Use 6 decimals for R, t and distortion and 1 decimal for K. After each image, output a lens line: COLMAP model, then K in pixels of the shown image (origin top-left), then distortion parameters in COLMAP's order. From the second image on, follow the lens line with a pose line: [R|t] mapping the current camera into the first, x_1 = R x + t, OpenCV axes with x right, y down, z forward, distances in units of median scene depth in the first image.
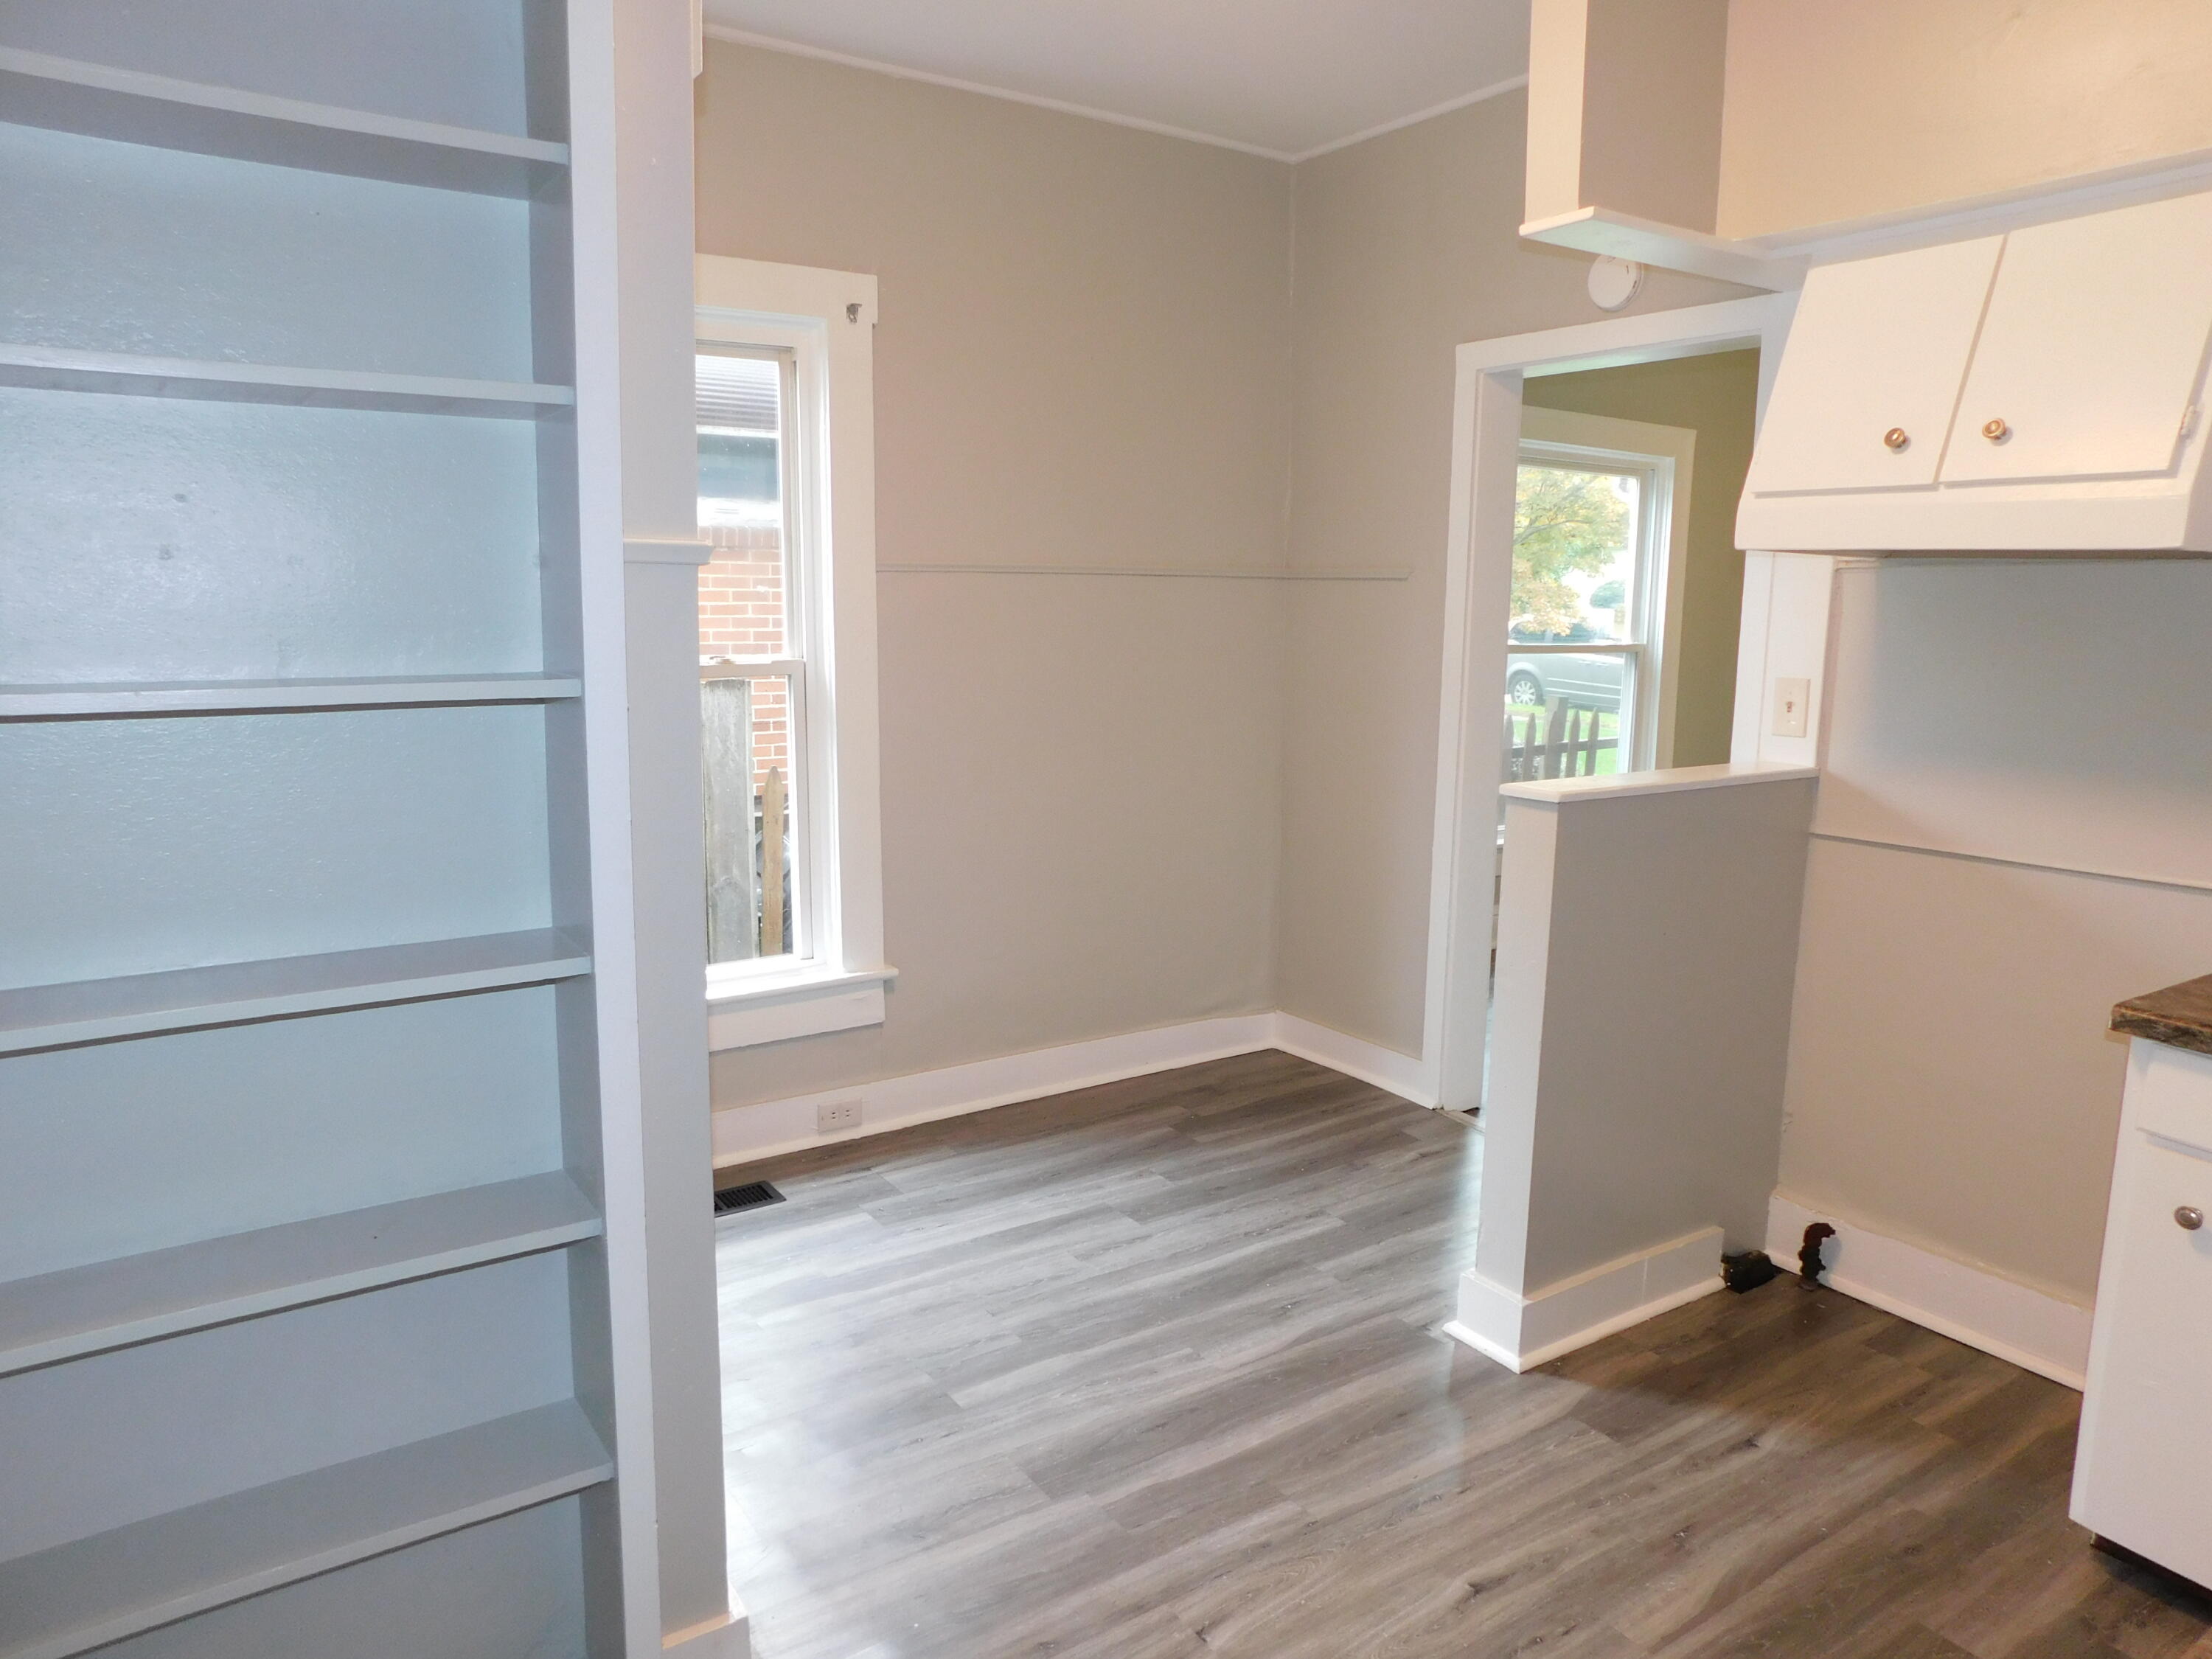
lens RADIAL K [[1448.0, 0, 1097.0], [0, 1448.0, 823.2], [0, 0, 1]] dist [-0.052180, 0.031214]
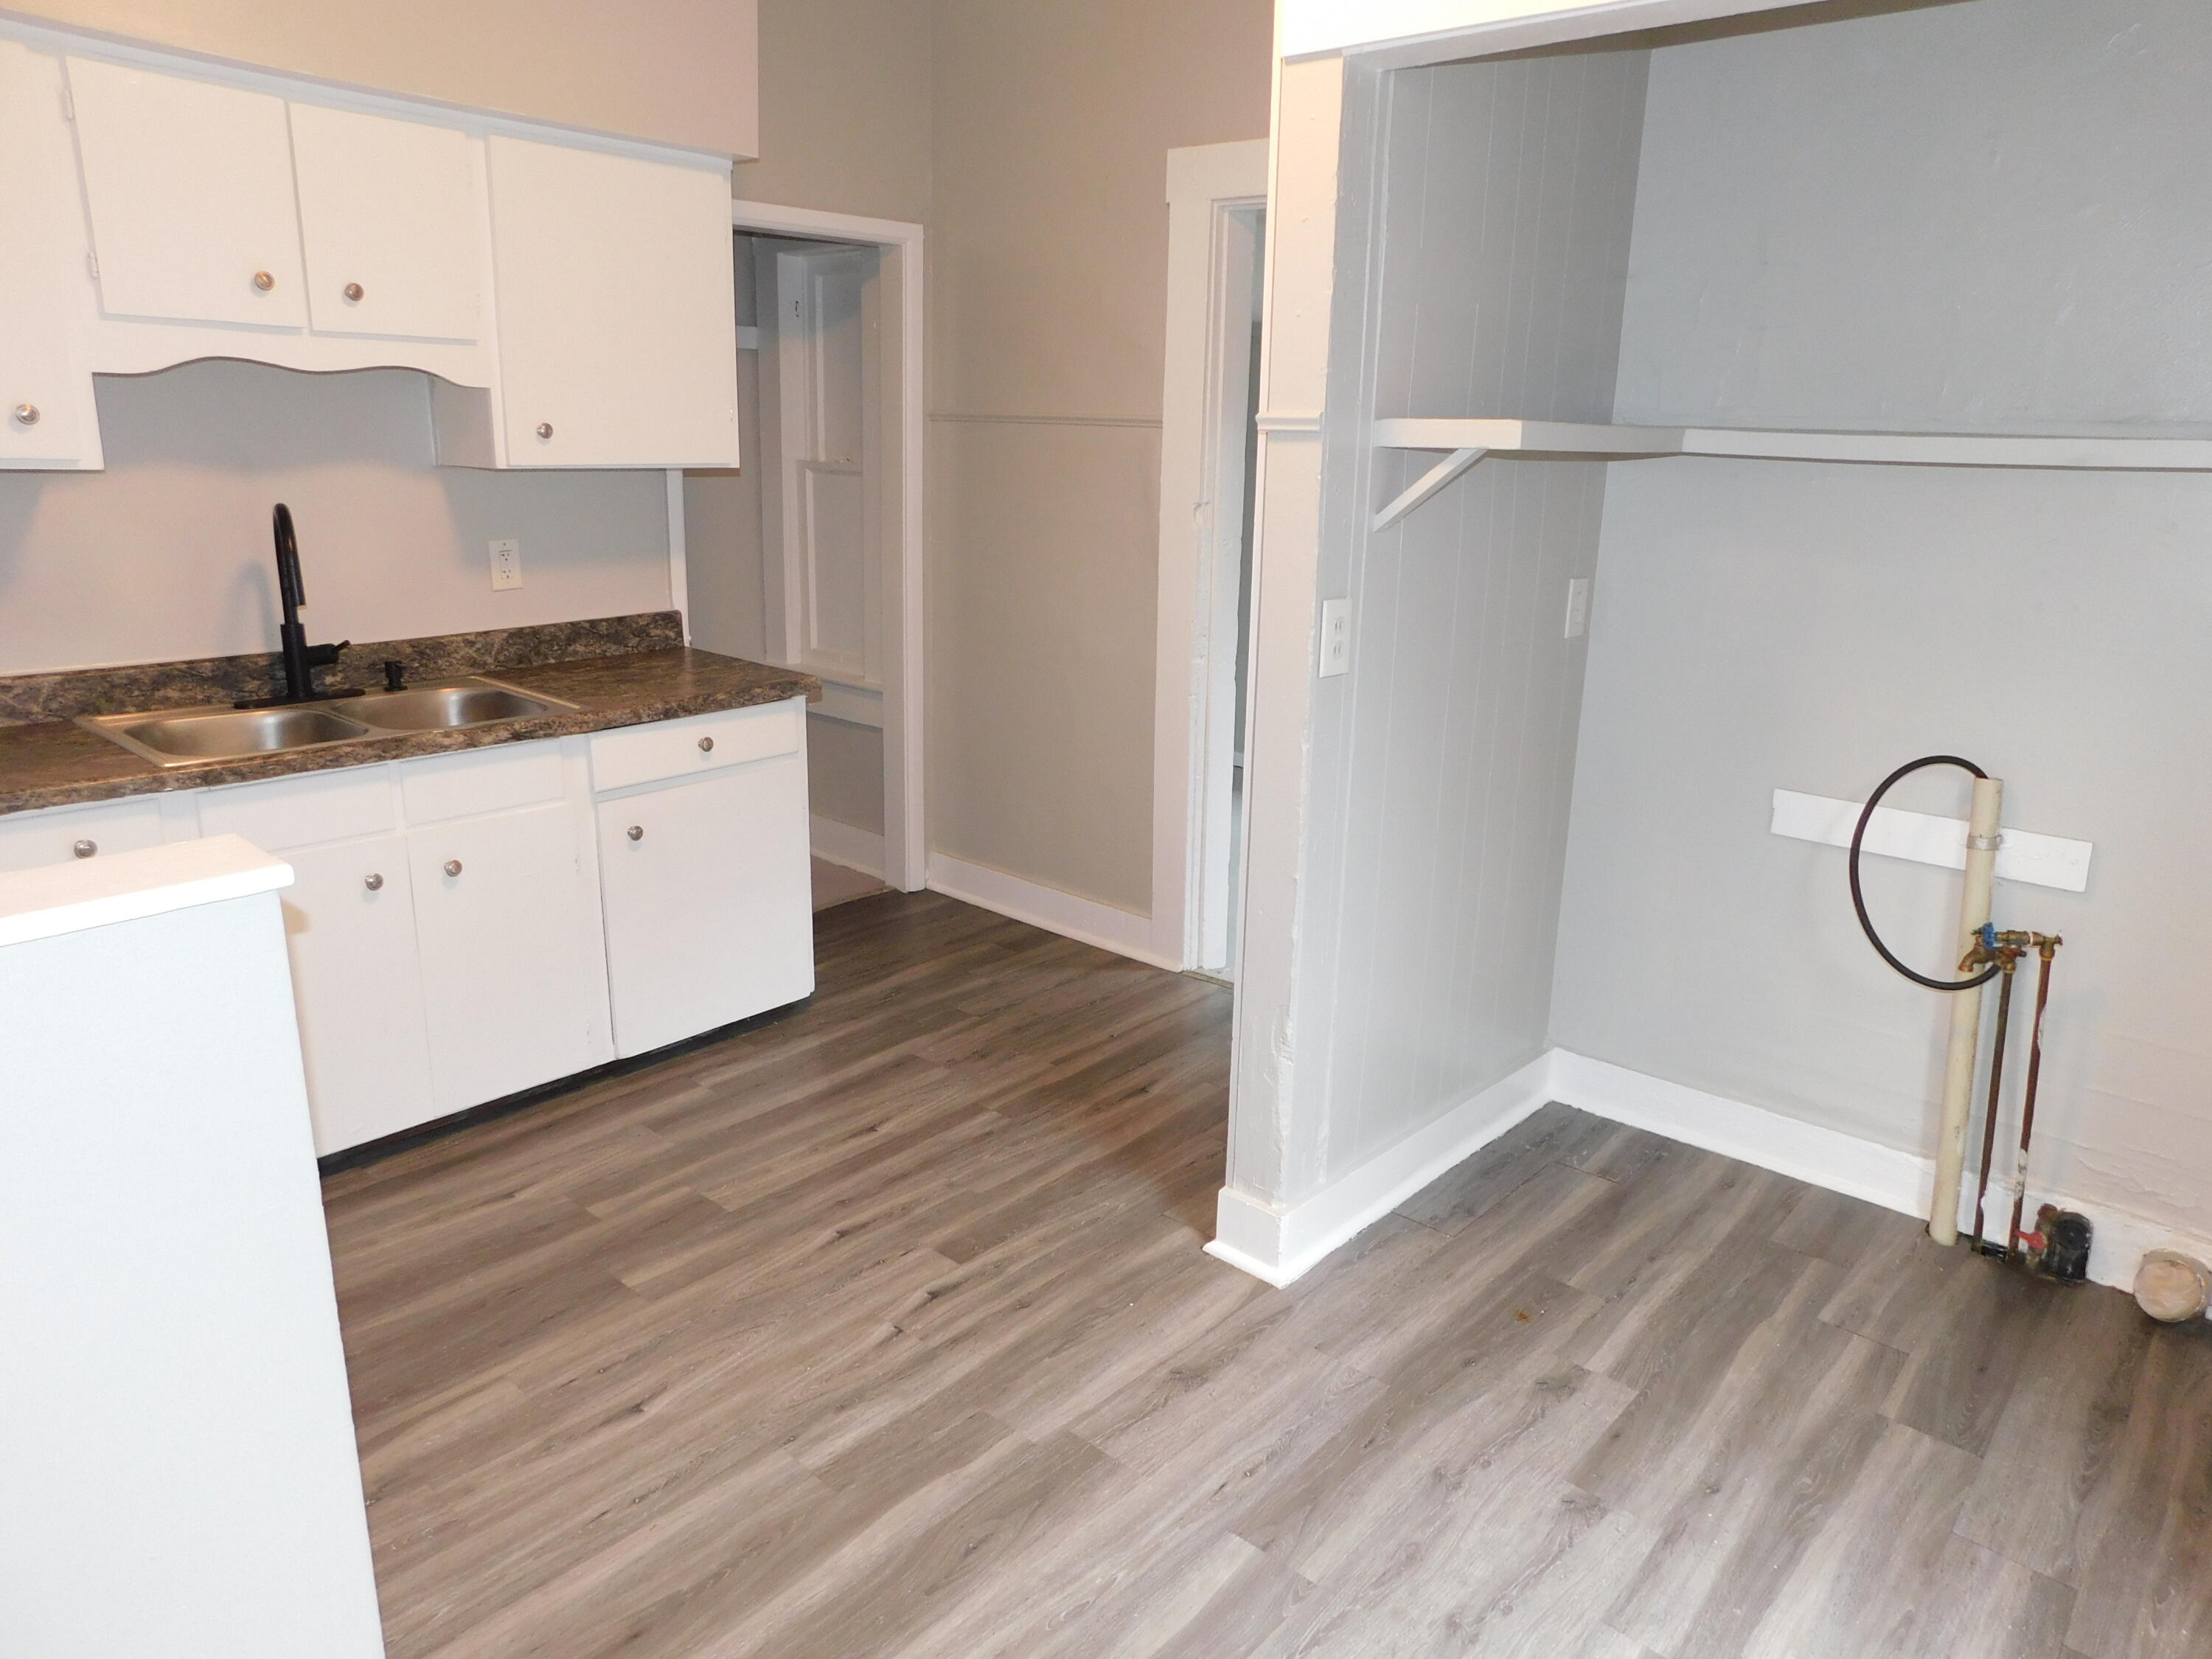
lens RADIAL K [[1448.0, 0, 1098.6], [0, 1448.0, 829.8], [0, 0, 1]] dist [-0.052180, 0.031214]
pose [[-0.968115, 0.035064, -0.248041, 0.171121], [-0.071536, 0.910228, 0.407882, -0.275841], [0.240075, 0.412621, -0.878697, 1.691645]]
